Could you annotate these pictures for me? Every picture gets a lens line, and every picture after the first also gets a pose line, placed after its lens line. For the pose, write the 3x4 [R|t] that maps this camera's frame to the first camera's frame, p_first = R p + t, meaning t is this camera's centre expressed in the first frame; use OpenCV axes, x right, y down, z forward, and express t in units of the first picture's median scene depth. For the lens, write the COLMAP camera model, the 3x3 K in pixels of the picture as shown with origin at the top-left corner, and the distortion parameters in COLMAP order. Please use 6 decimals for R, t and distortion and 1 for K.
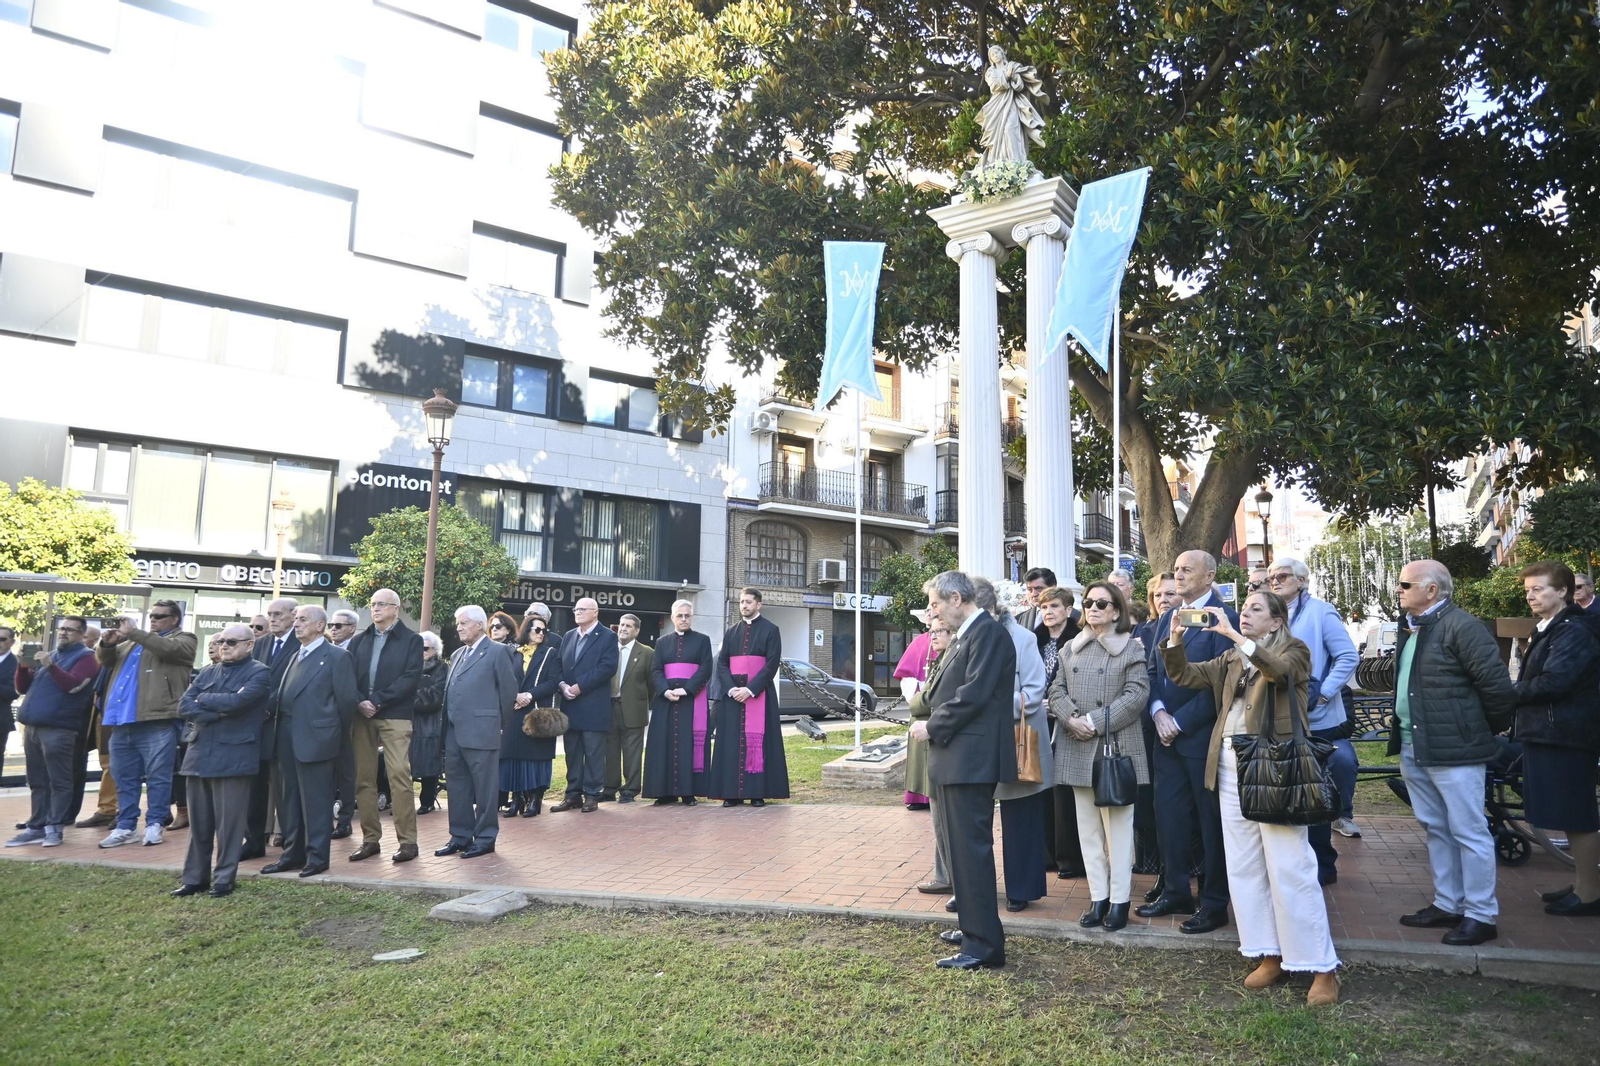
lens RADIAL K [[1088.9, 0, 800.0], [0, 1088.9, 533.0], [0, 0, 1]] dist [-0.003505, 0.000199]
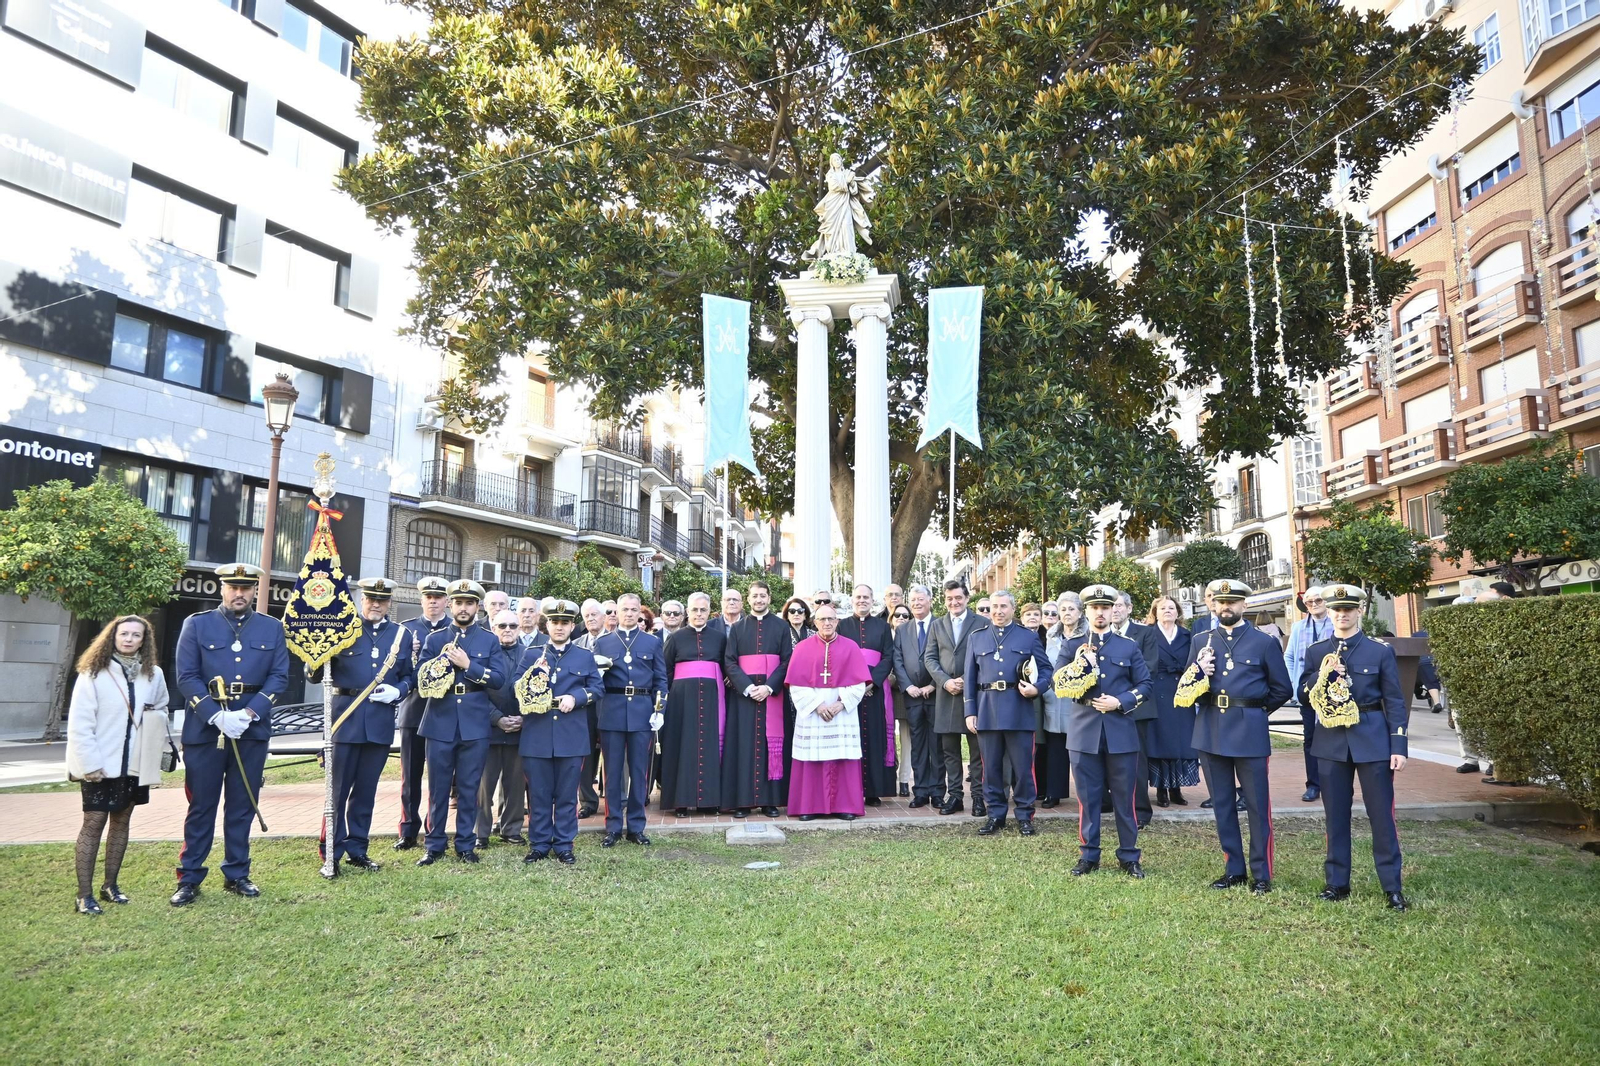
lens RADIAL K [[1090.9, 0, 800.0], [0, 1090.9, 533.0], [0, 0, 1]] dist [0.001209, 0.003474]
pose [[0.898222, 0.059229, 0.435534, -0.176746], [-0.056711, 0.998214, -0.018789, 0.000831], [-0.435869, -0.007823, 0.899976, -0.041333]]
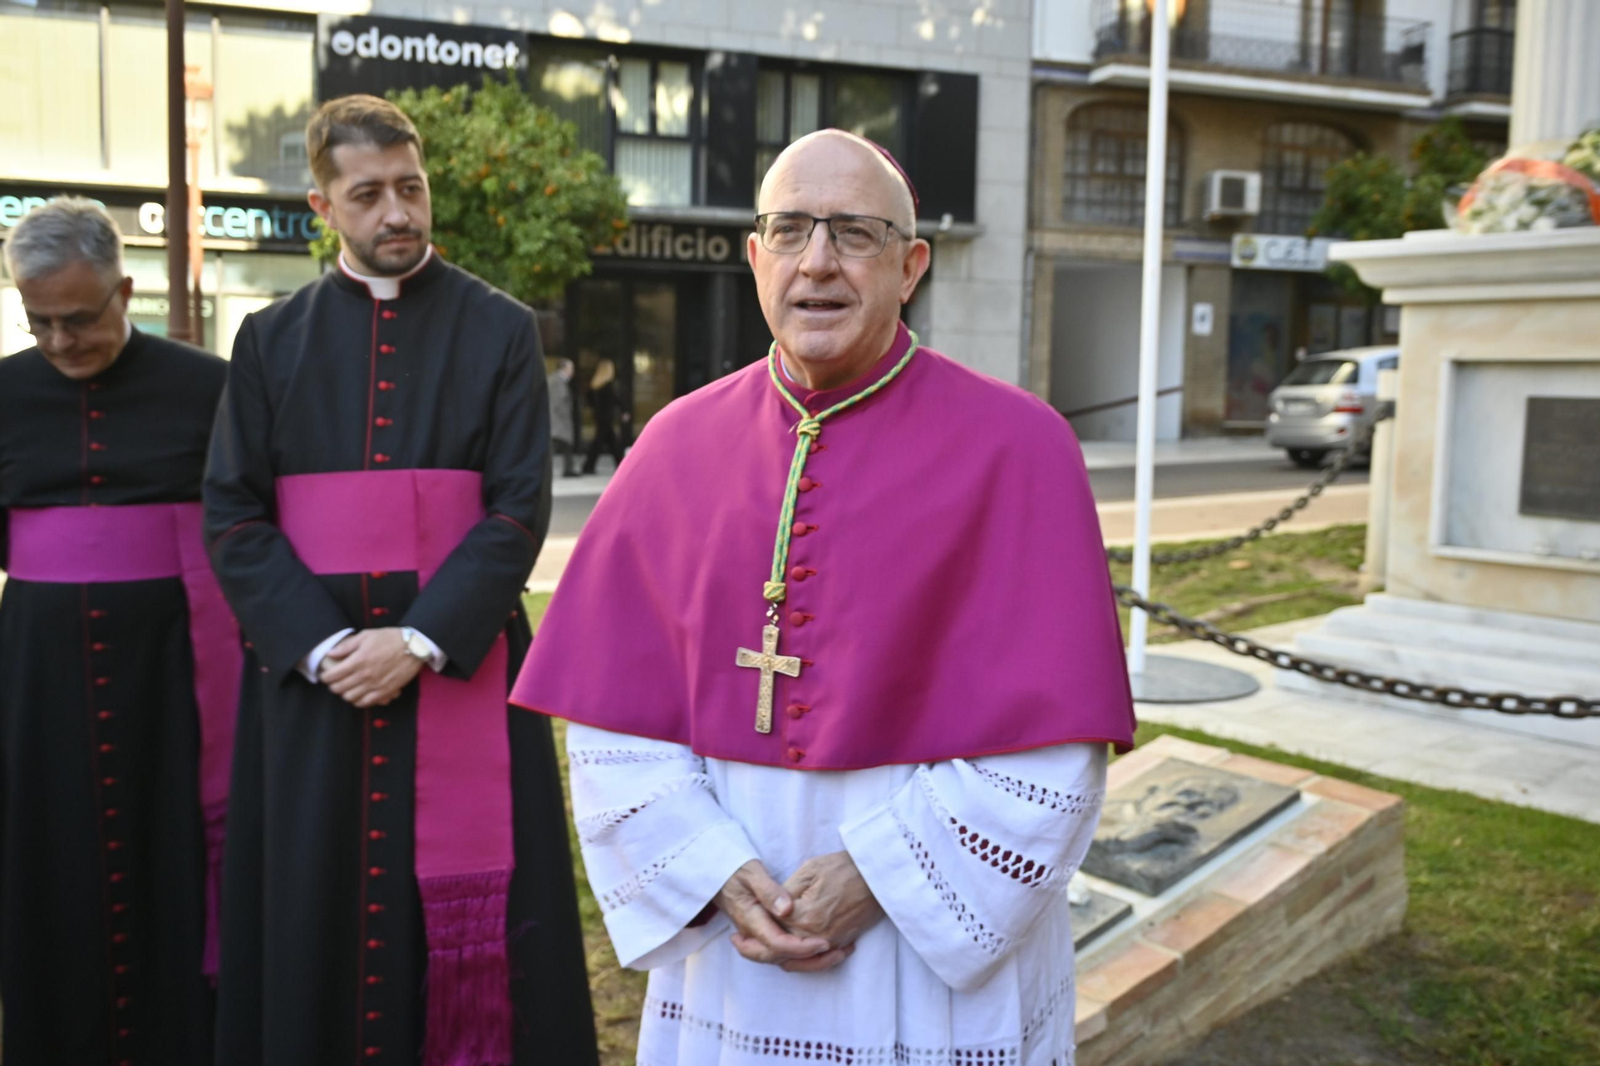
lens RADIAL K [[1470.3, 0, 800.0], [0, 1470.3, 533.0], [0, 0, 1]] dist [0.011816, -0.010732]
pose [[0.961180, 0.032844, -0.273961, 0.033995], [0.033902, 0.971310, 0.235388, 0.021710], [0.273832, -0.235538, 0.932490, 0.254947]]
